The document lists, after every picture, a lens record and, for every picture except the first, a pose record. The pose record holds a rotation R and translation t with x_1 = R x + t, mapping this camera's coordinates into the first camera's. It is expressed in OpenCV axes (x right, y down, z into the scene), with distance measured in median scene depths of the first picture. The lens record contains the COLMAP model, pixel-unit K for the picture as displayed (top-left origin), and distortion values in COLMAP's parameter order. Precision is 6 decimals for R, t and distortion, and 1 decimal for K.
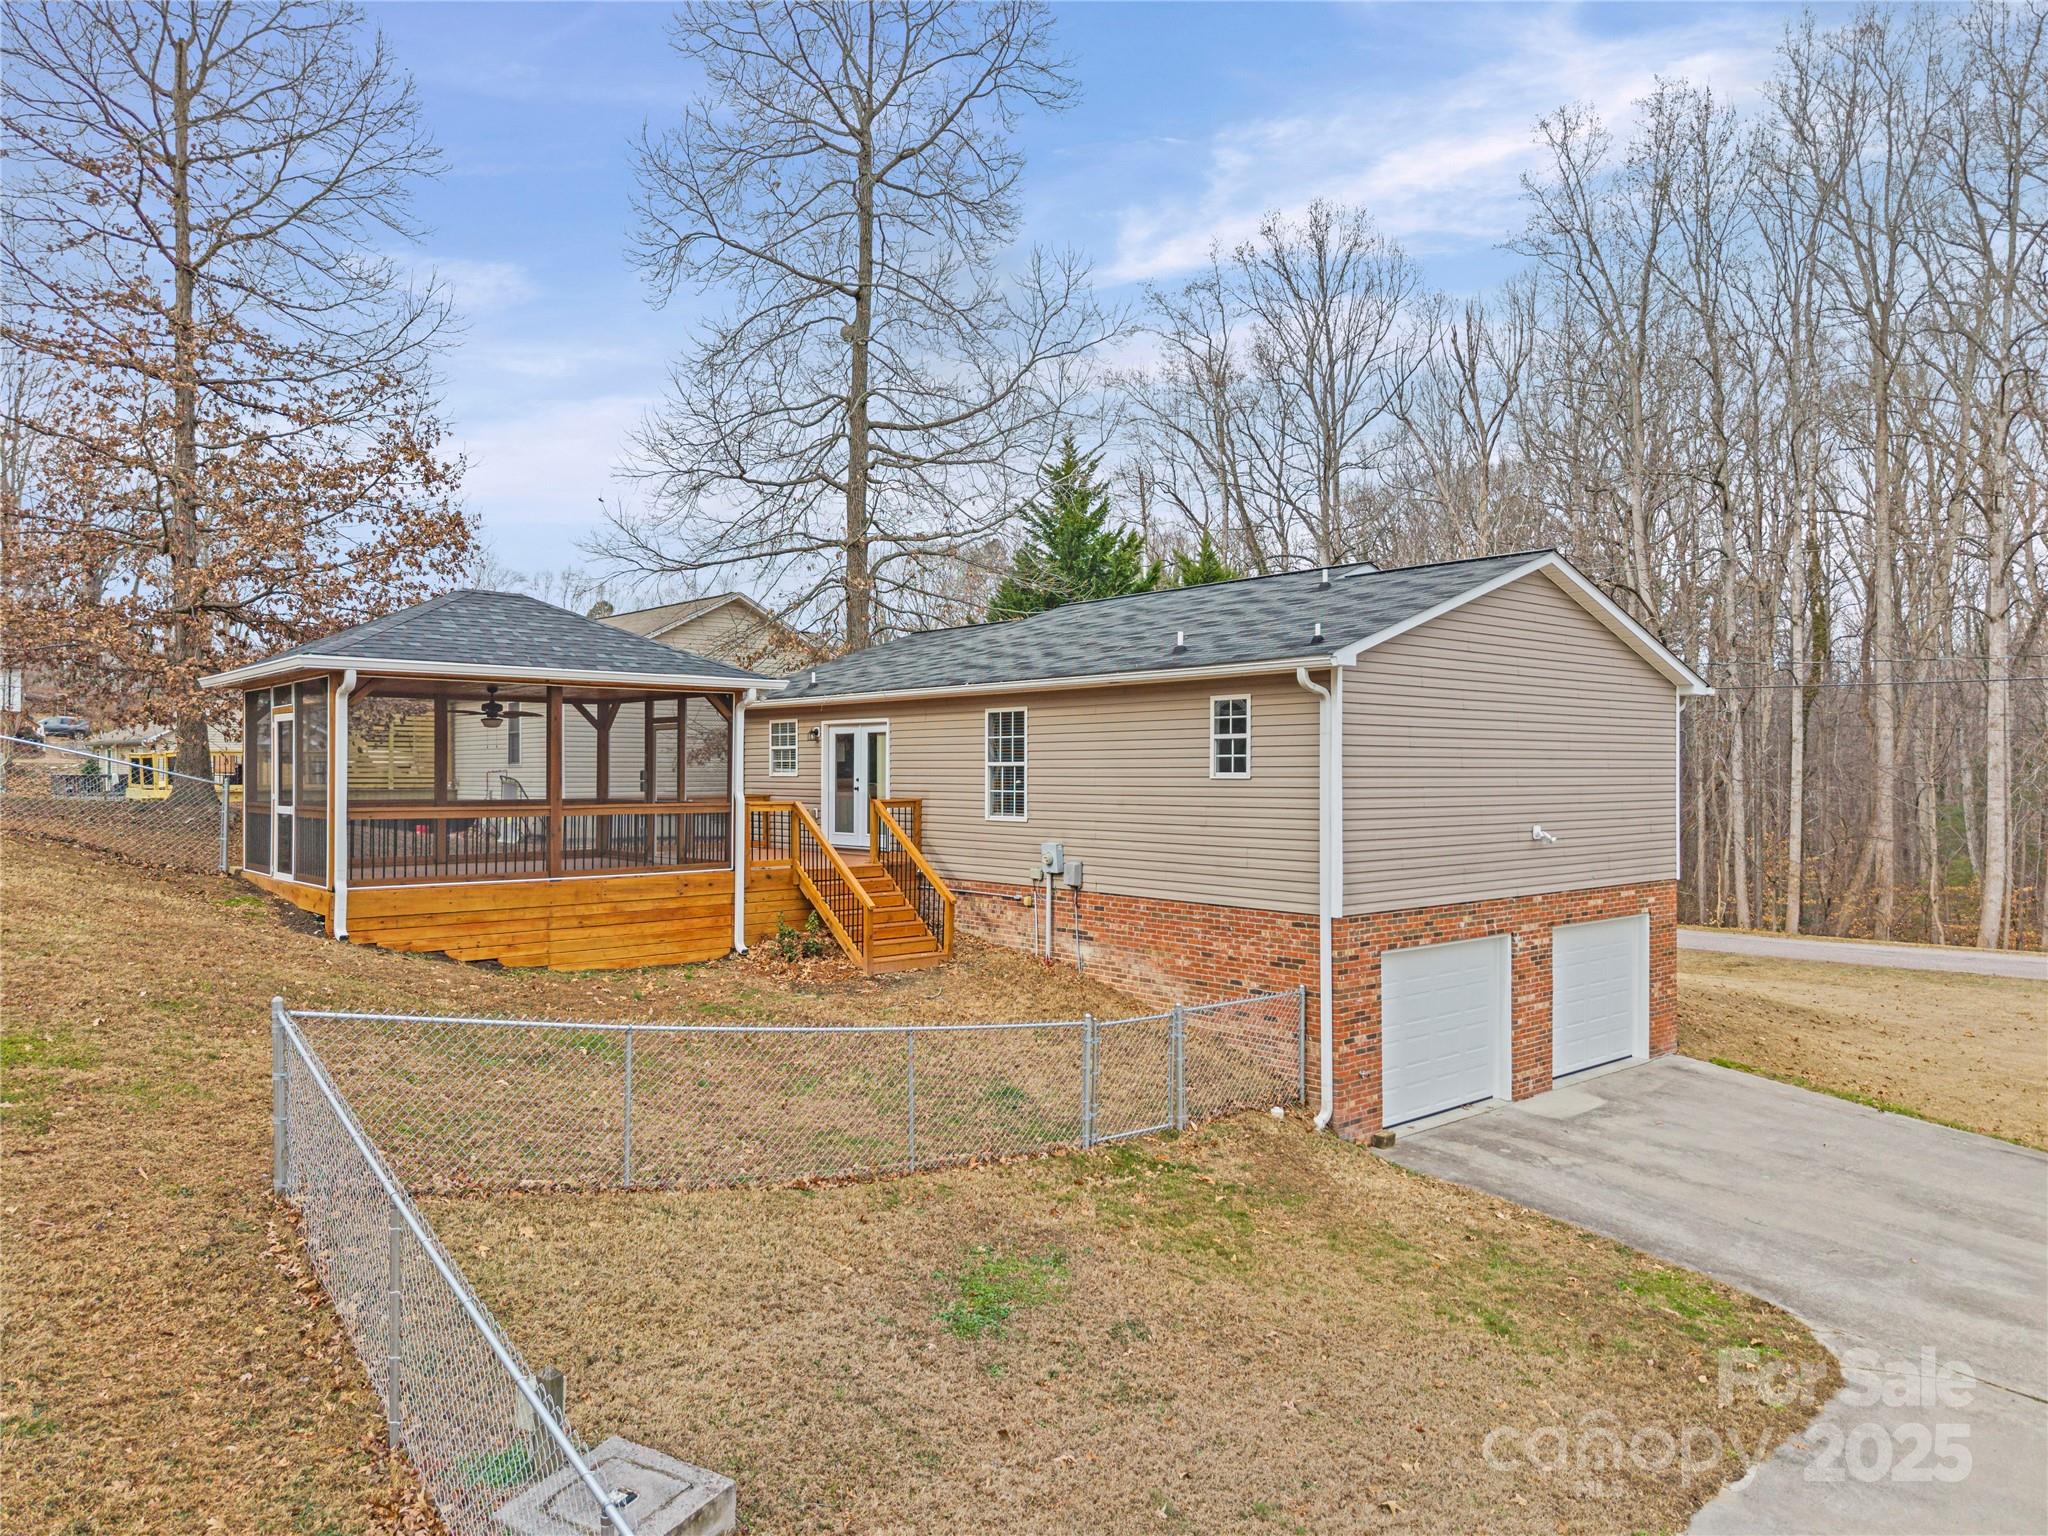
lens RADIAL K [[1373.8, 0, 1015.2], [0, 1373.8, 773.7], [0, 0, 1]] dist [0.032161, -0.027807]
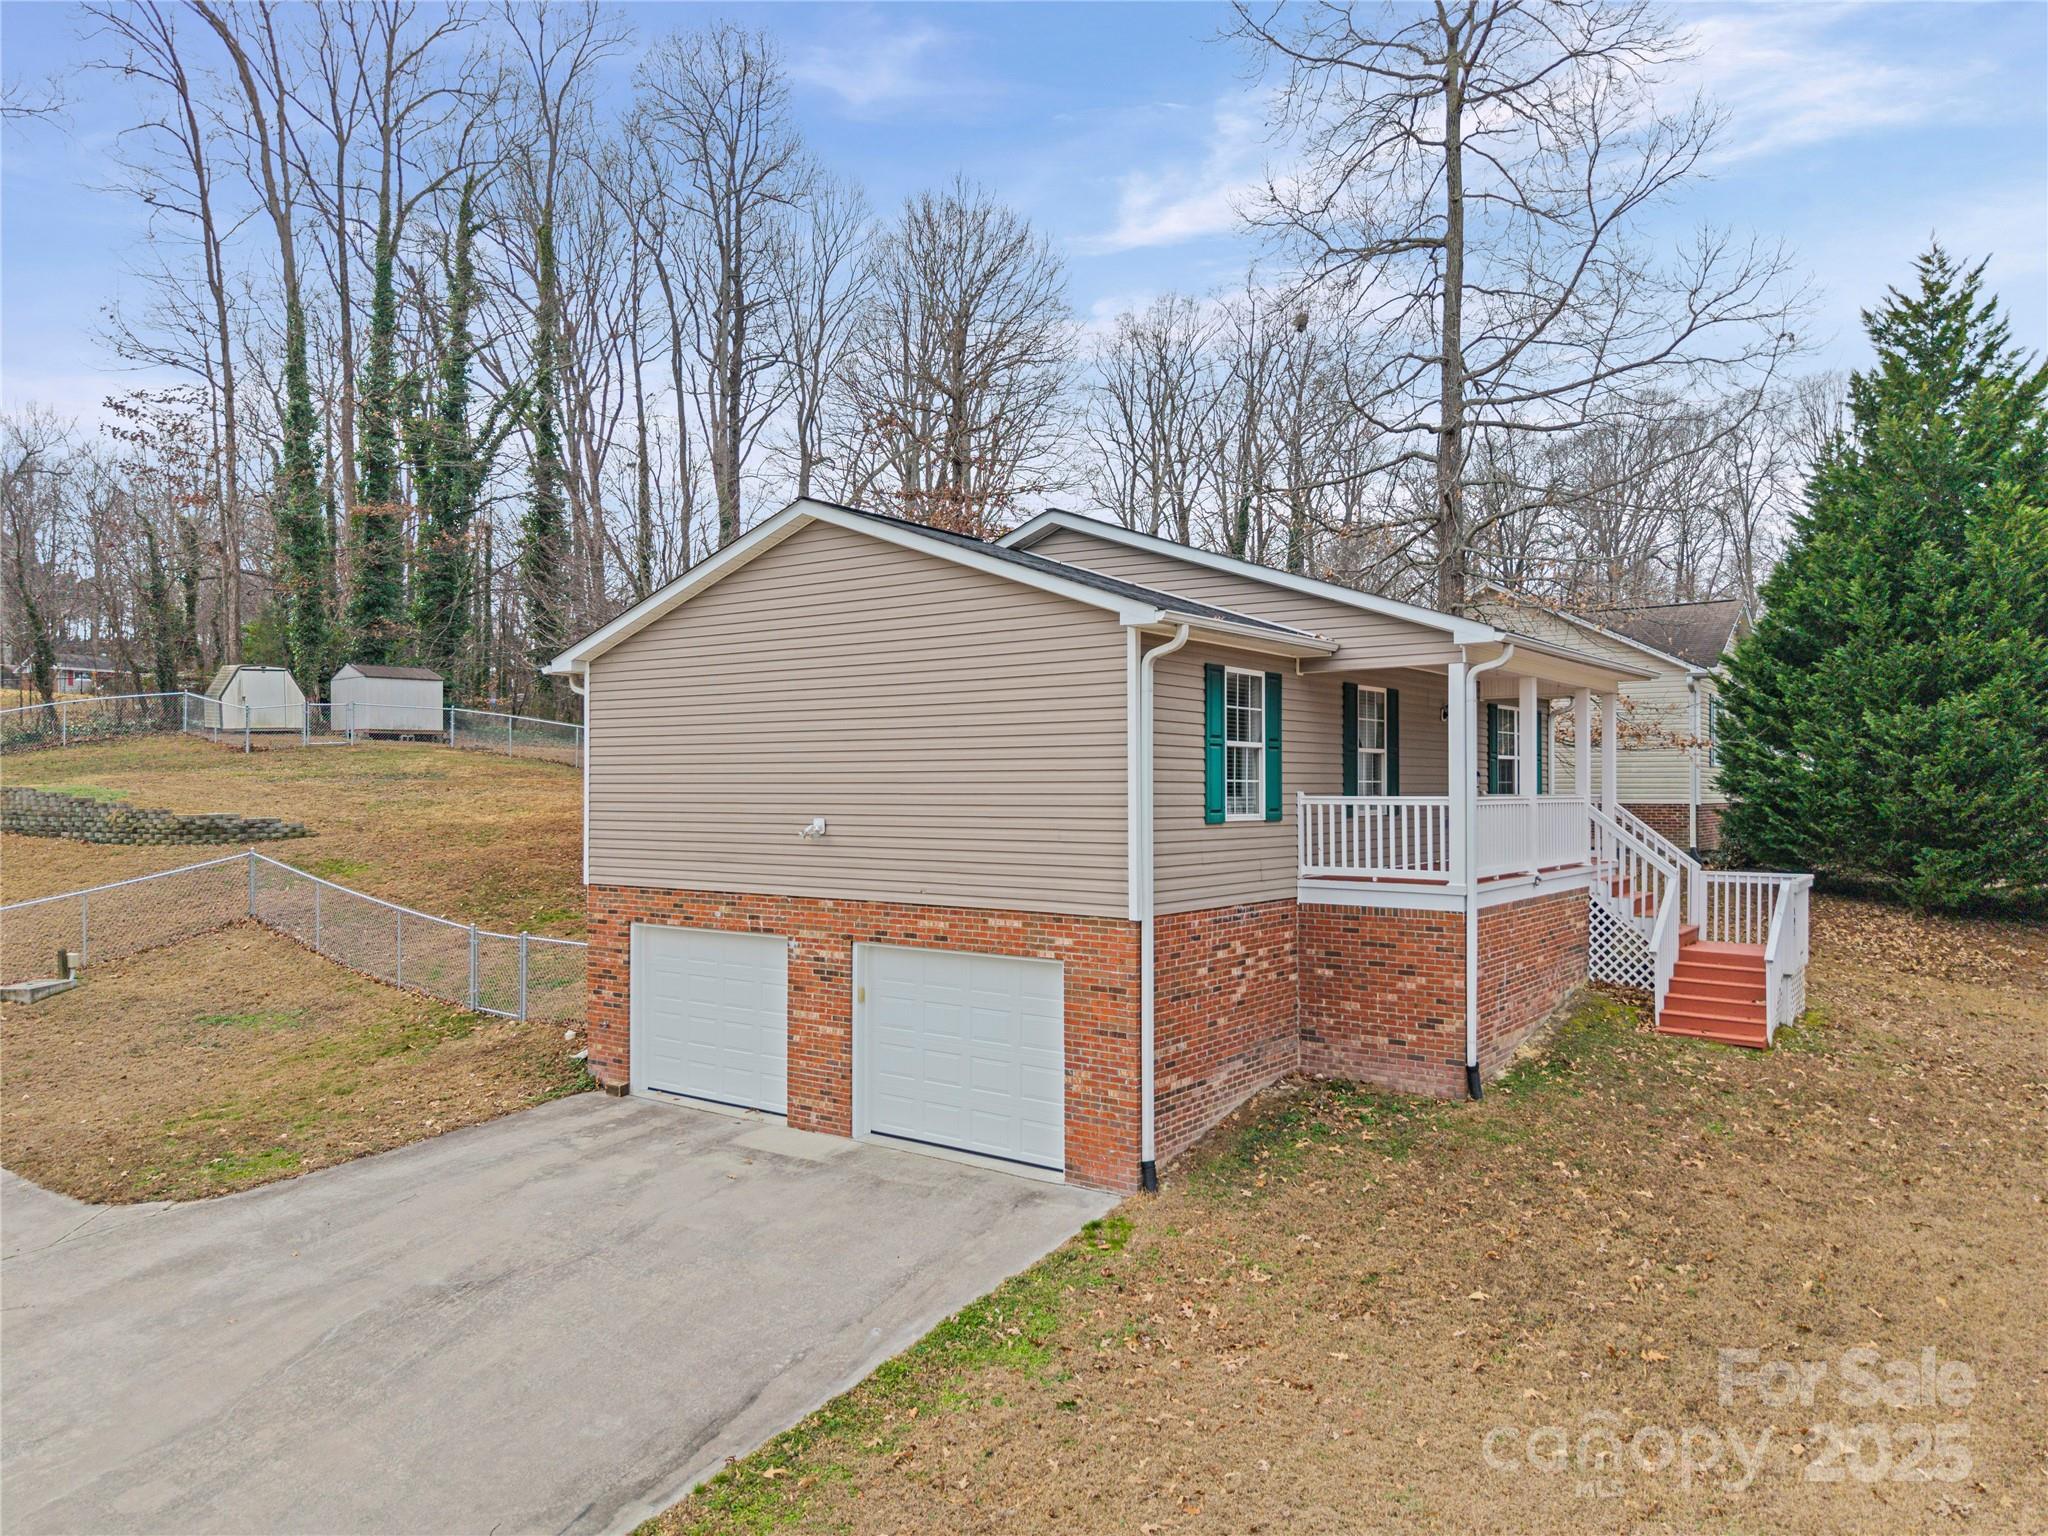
lens RADIAL K [[1373.8, 0, 1015.2], [0, 1373.8, 773.7], [0, 0, 1]] dist [0.032161, -0.027807]
pose [[0.210984, -0.011832, -0.977418, 1.264927], [0.000595, 0.999928, -0.011976, 0.020776], [0.977489, 0.001945, 0.210975, 0.954802]]
